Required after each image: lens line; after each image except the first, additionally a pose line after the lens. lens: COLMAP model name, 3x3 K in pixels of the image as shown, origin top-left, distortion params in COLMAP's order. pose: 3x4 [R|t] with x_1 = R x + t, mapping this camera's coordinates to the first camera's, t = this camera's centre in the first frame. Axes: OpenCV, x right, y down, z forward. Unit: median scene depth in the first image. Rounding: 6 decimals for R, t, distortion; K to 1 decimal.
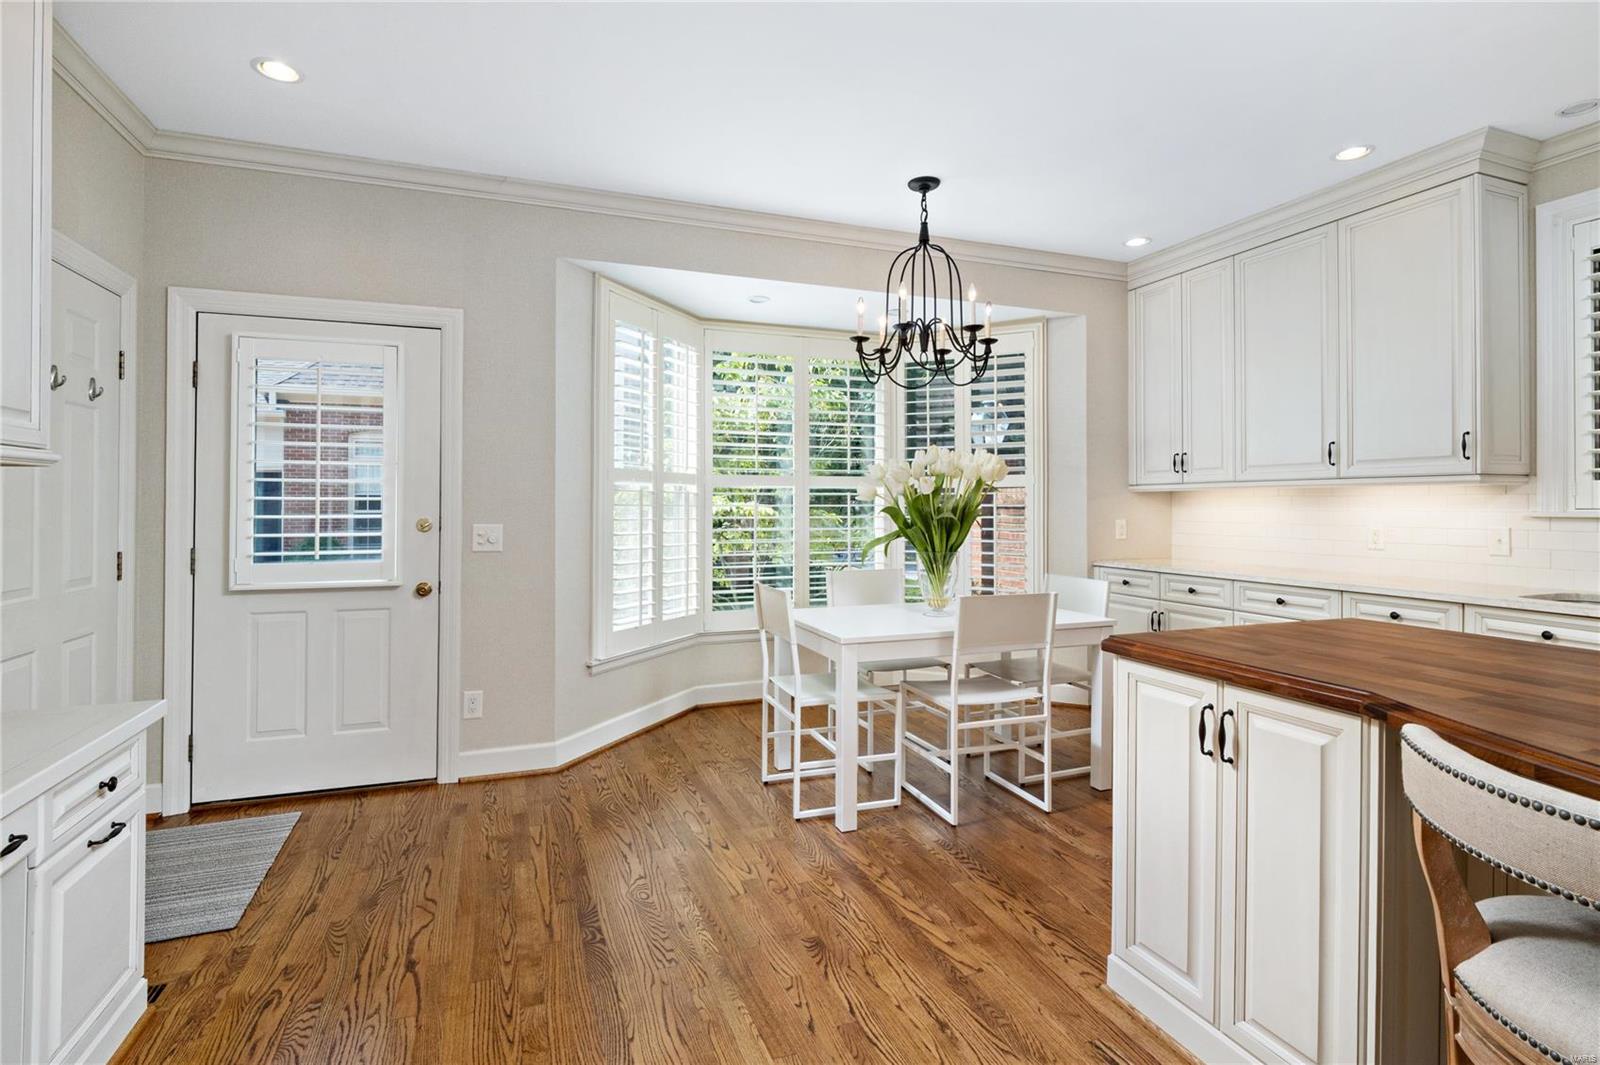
lens RADIAL K [[767.6, 0, 803.8], [0, 767.6, 507.2], [0, 0, 1]] dist [-0.002363, -0.000395]
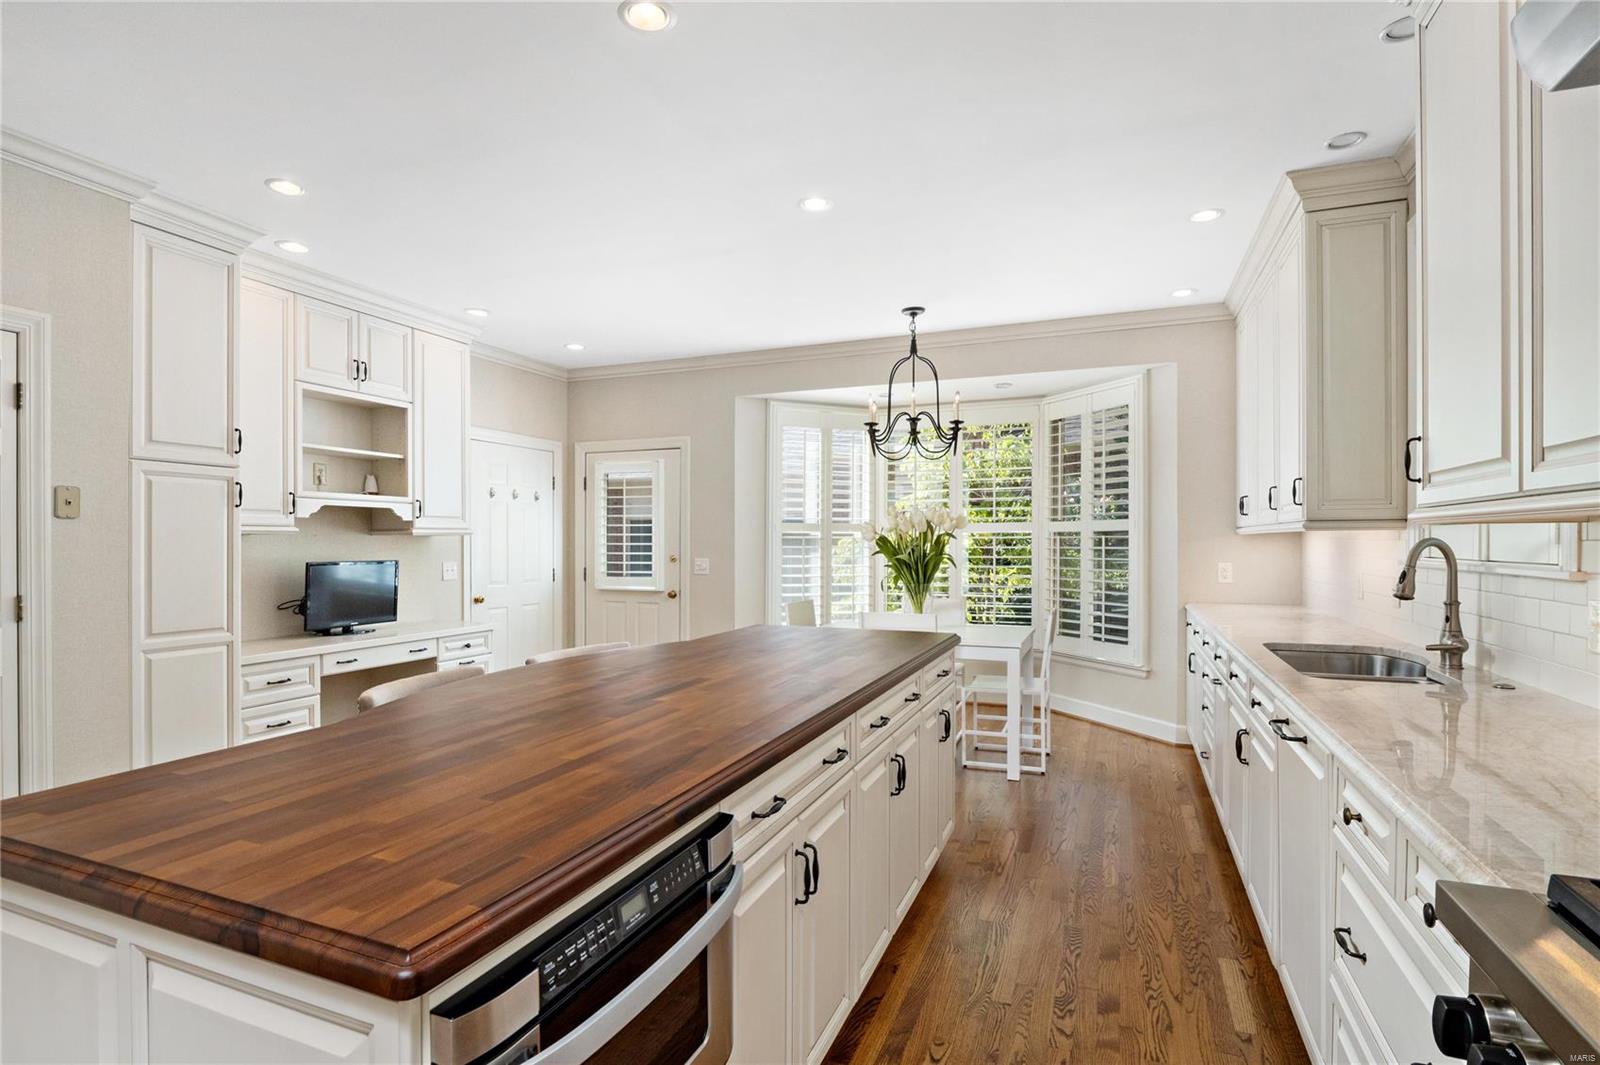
lens RADIAL K [[799.3, 0, 794.6], [0, 799.3, 565.6], [0, 0, 1]] dist [0.004078, 0.000356]
pose [[0.728225, 0.019945, -0.685048, 0.996885], [0.000704, 0.999554, 0.029851, -0.016212], [0.685337, -0.022221, 0.727887, -0.171597]]
